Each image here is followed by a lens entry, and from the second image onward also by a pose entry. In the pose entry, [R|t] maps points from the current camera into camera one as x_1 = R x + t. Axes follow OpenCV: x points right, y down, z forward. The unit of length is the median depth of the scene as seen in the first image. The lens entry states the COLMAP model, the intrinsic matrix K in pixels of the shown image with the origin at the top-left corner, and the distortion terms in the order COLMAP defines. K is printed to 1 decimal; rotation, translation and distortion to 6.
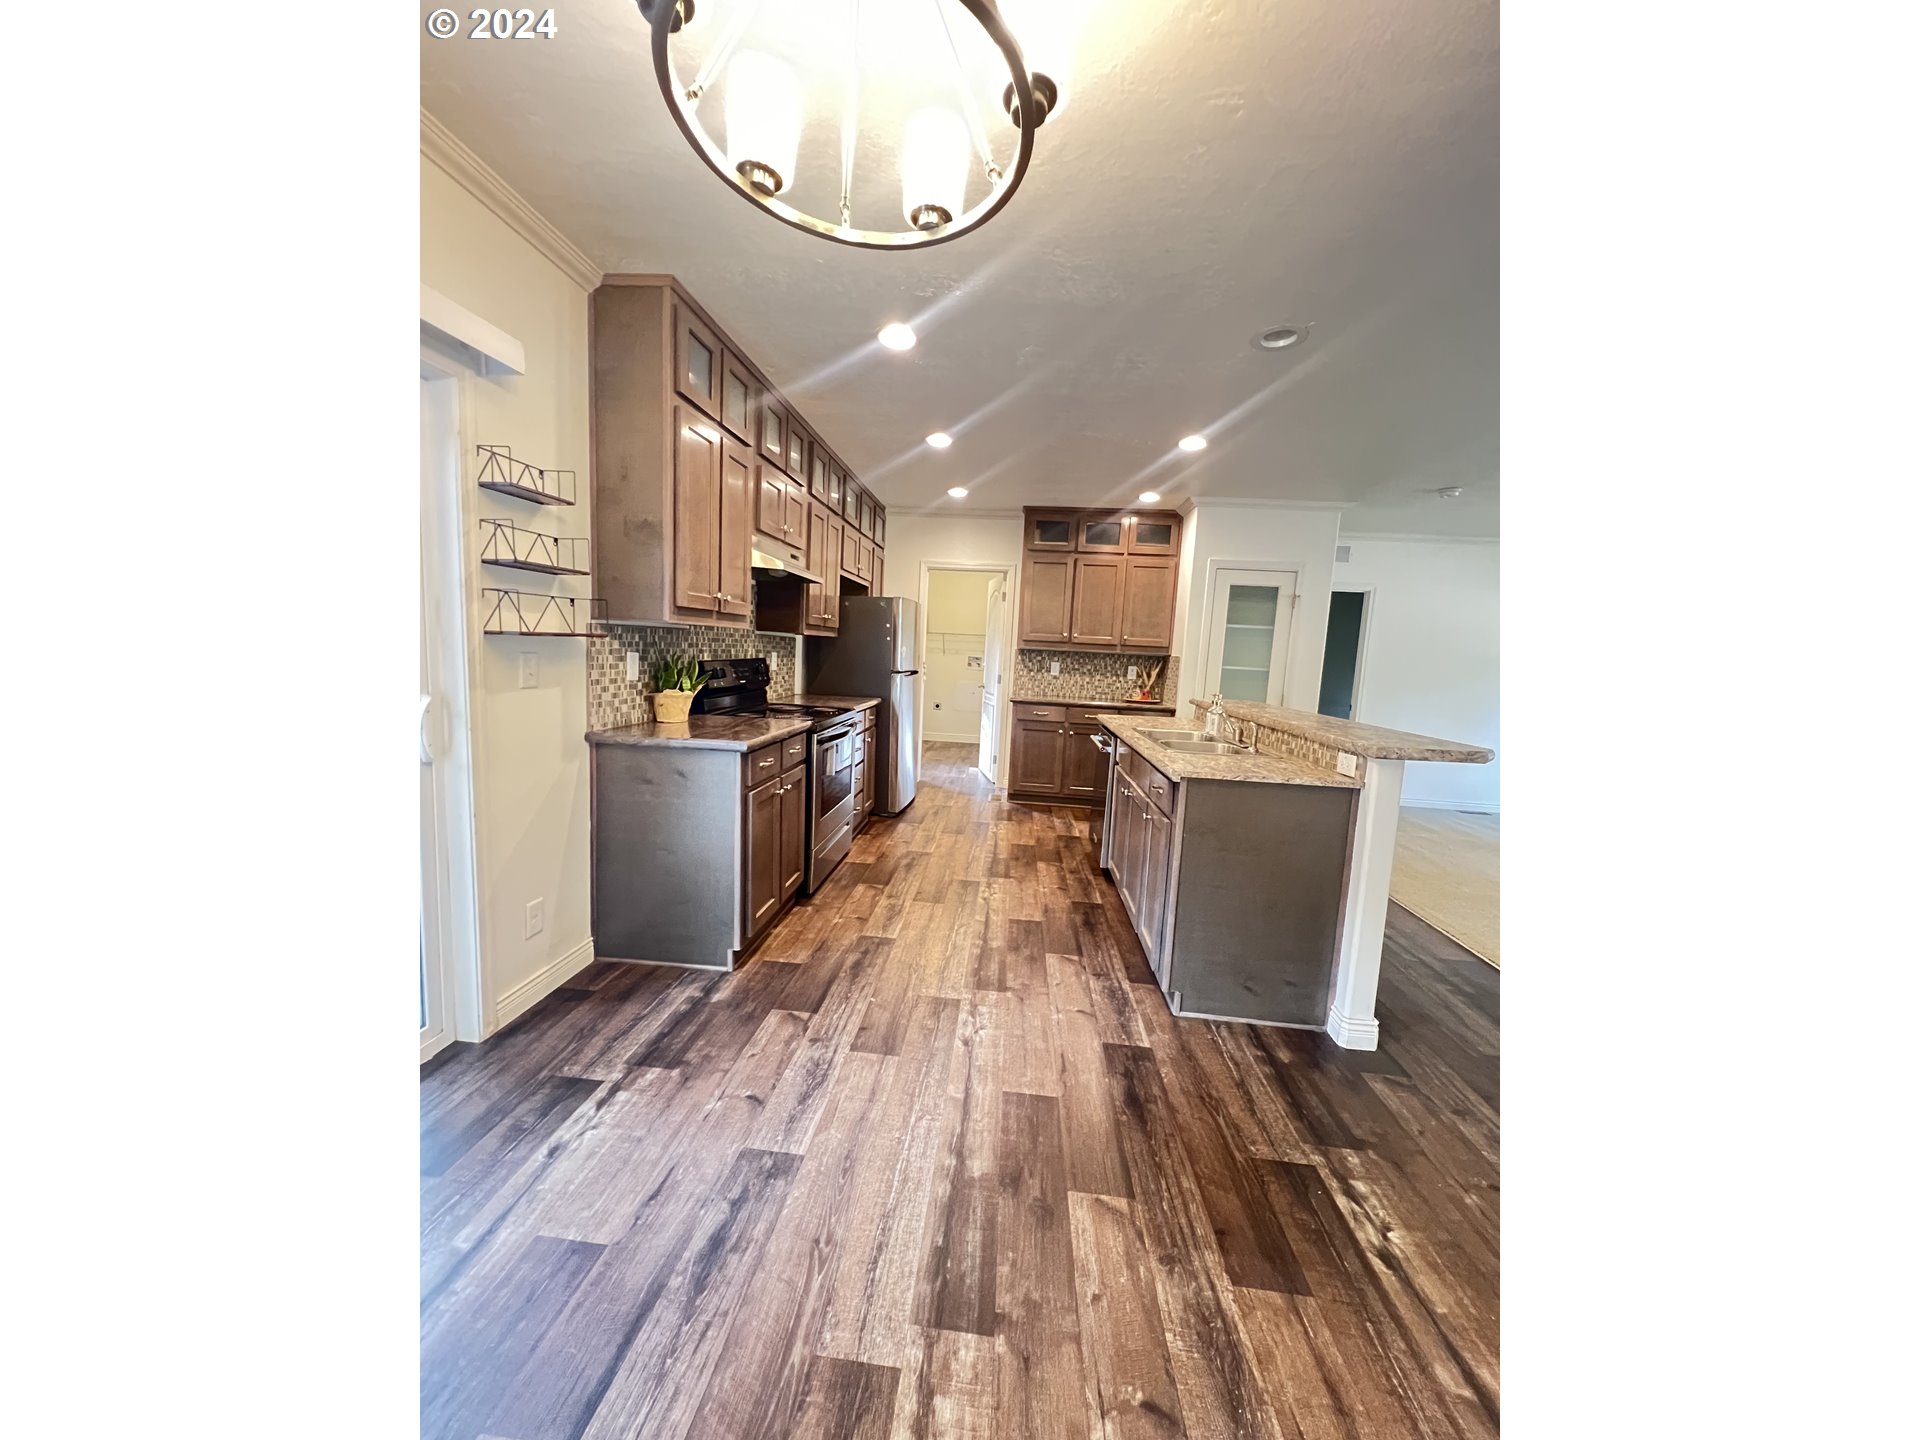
lens RADIAL K [[620.8, 0, 954.9], [0, 620.8, 712.3], [0, 0, 1]] dist [0.003227, -0.000014]
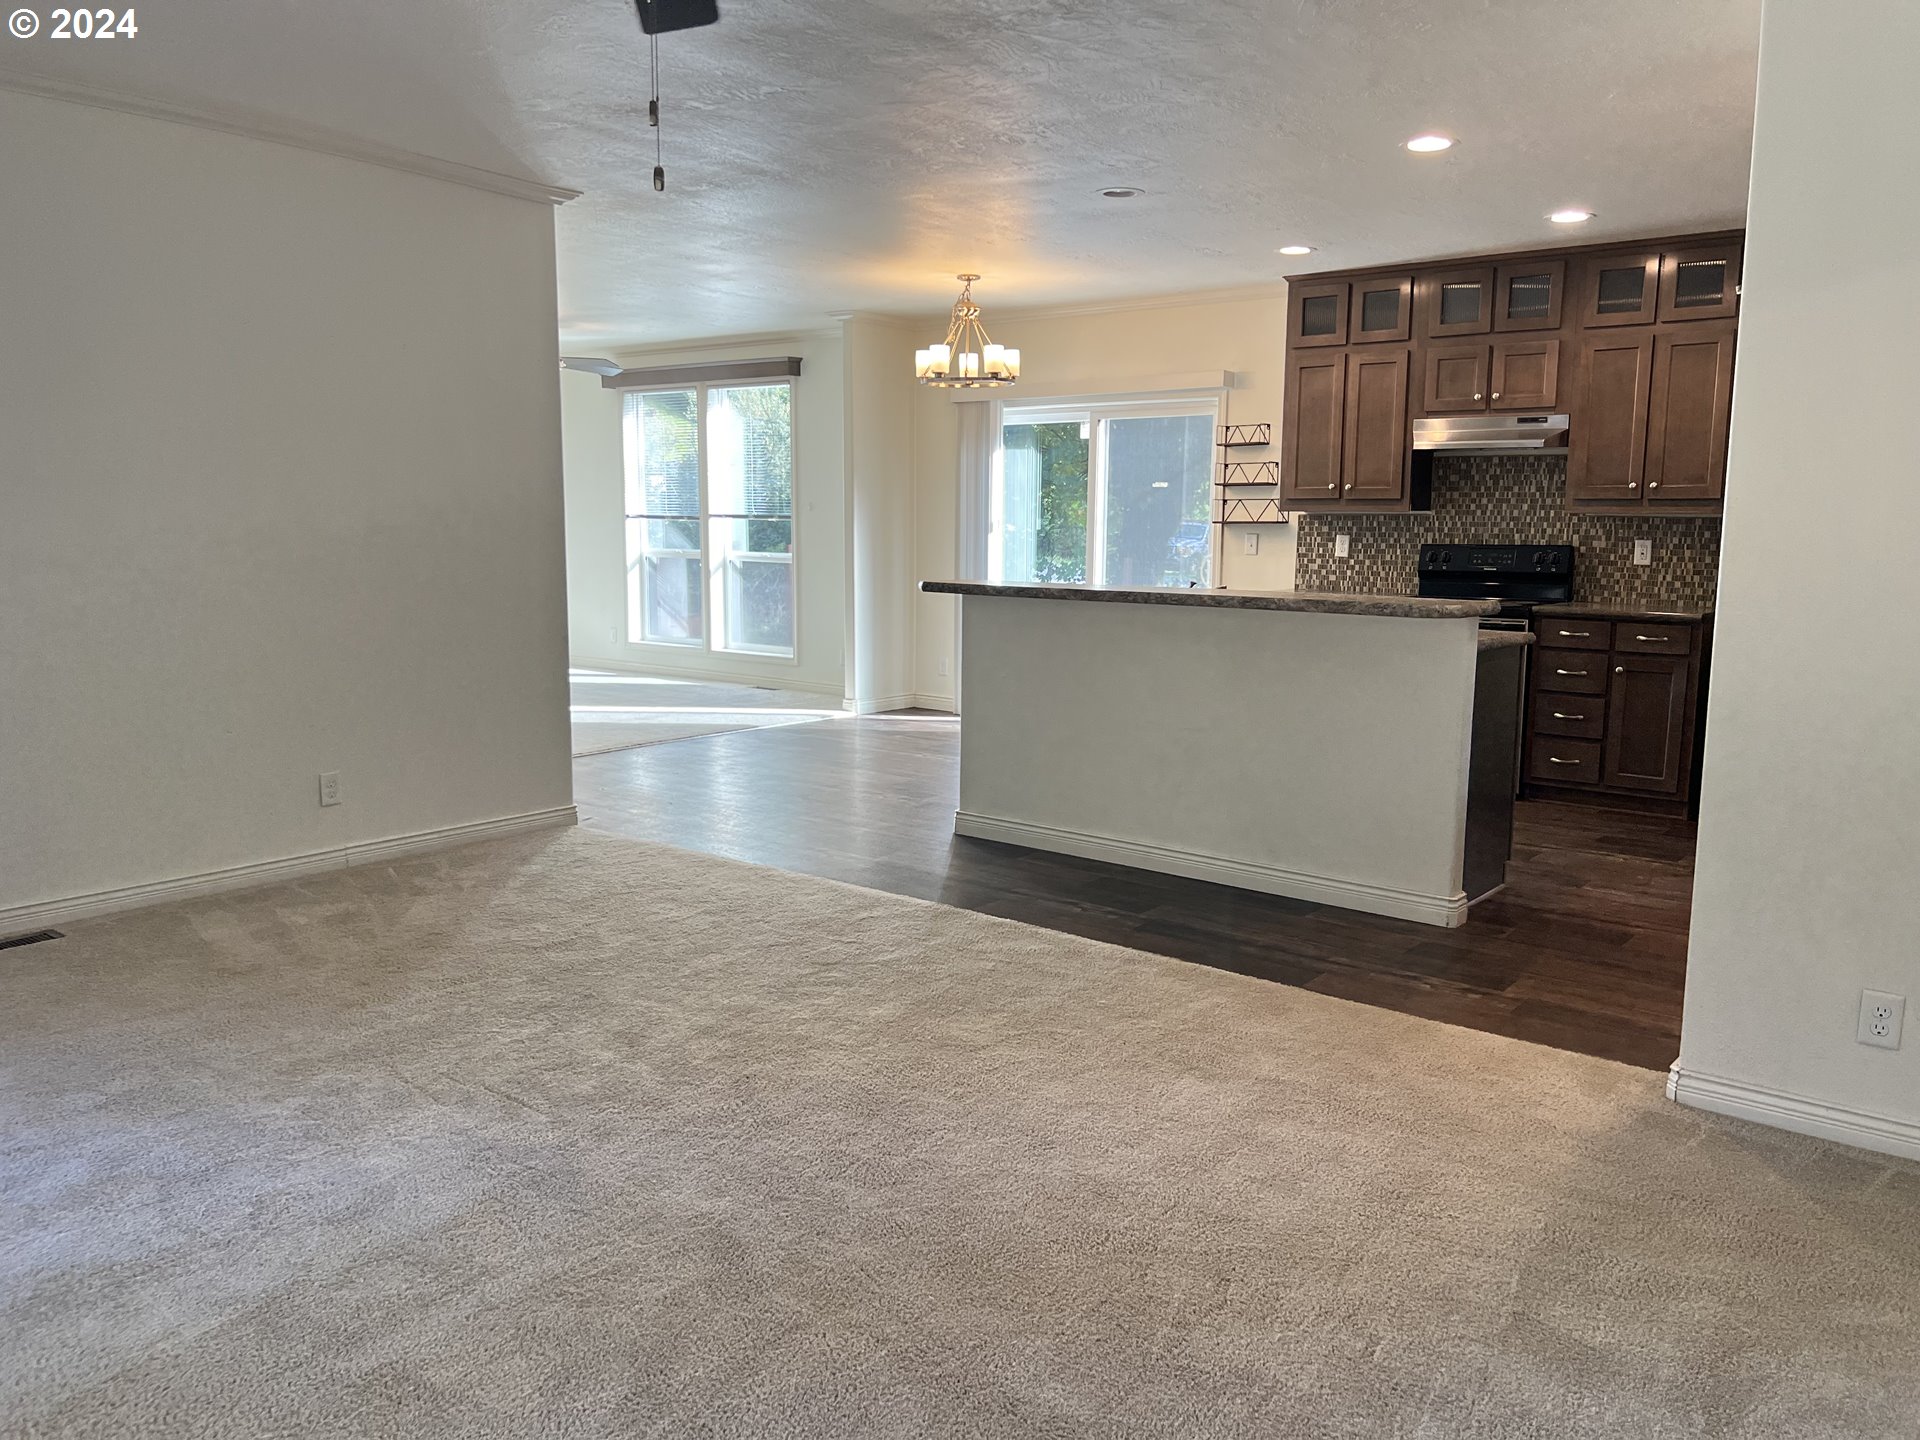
lens RADIAL K [[1398.8, 0, 972.7], [0, 1398.8, 721.5], [0, 0, 1]] dist [0.012920, -0.013276]
pose [[-0.549760, 0.081741, -0.831314, 2.453002], [-0.112685, 0.978847, 0.170767, -0.132481], [0.827688, 0.187557, -0.528919, 2.055631]]
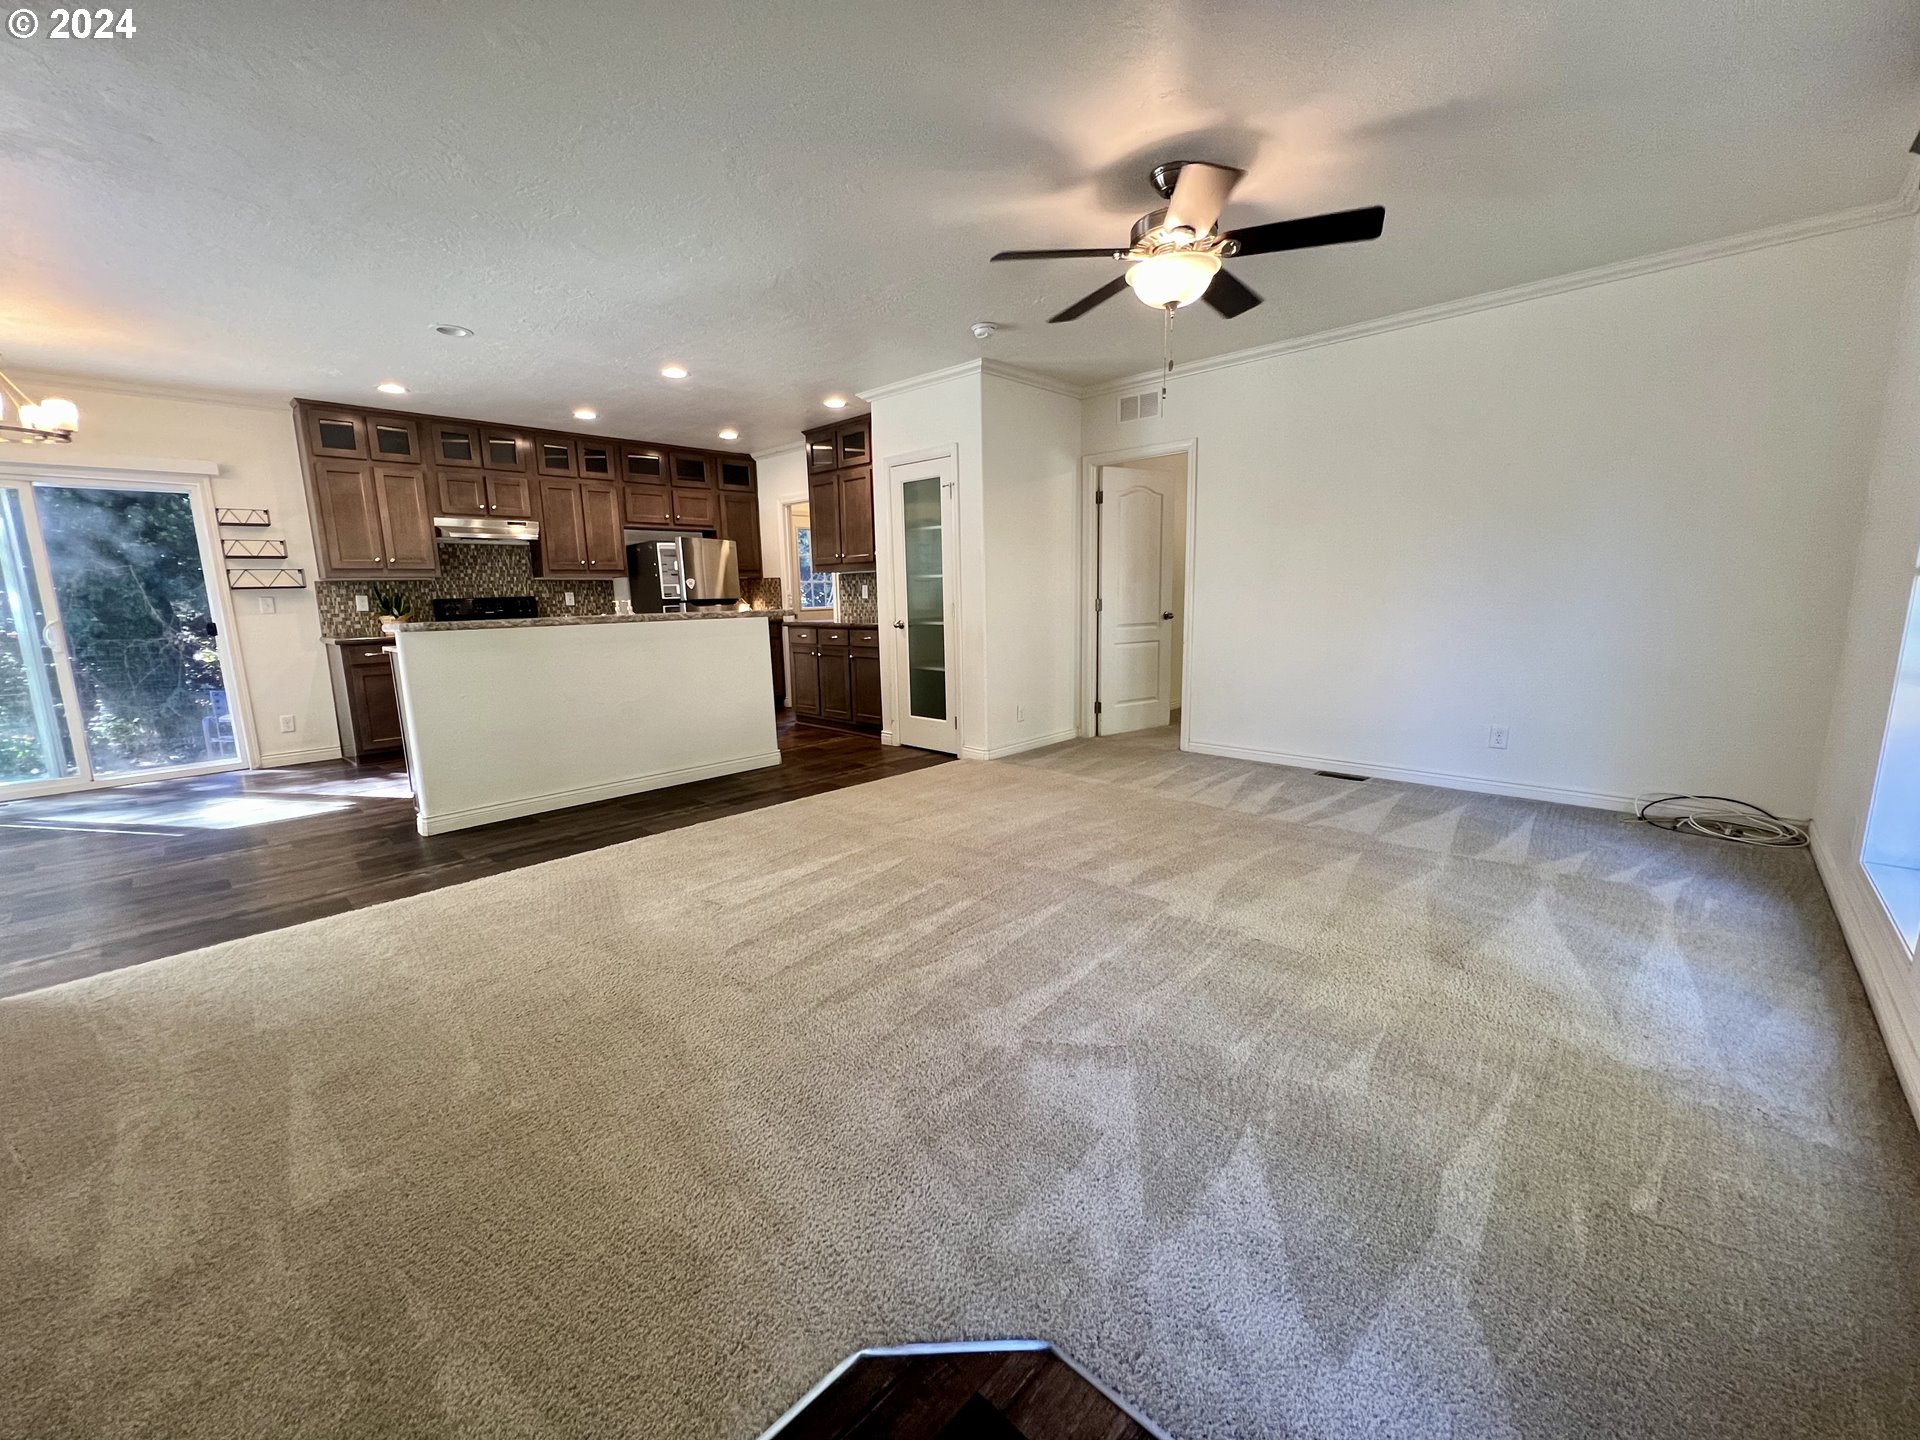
lens RADIAL K [[774.4, 0, 956.5], [0, 774.4, 727.9], [0, 0, 1]] dist [-0.003746, 0.000640]
pose [[0.776319, 0.043866, -0.628812, 2.379767], [-0.004850, 0.997962, 0.063630, 0.145135], [0.630322, -0.046347, 0.774949, 0.336938]]
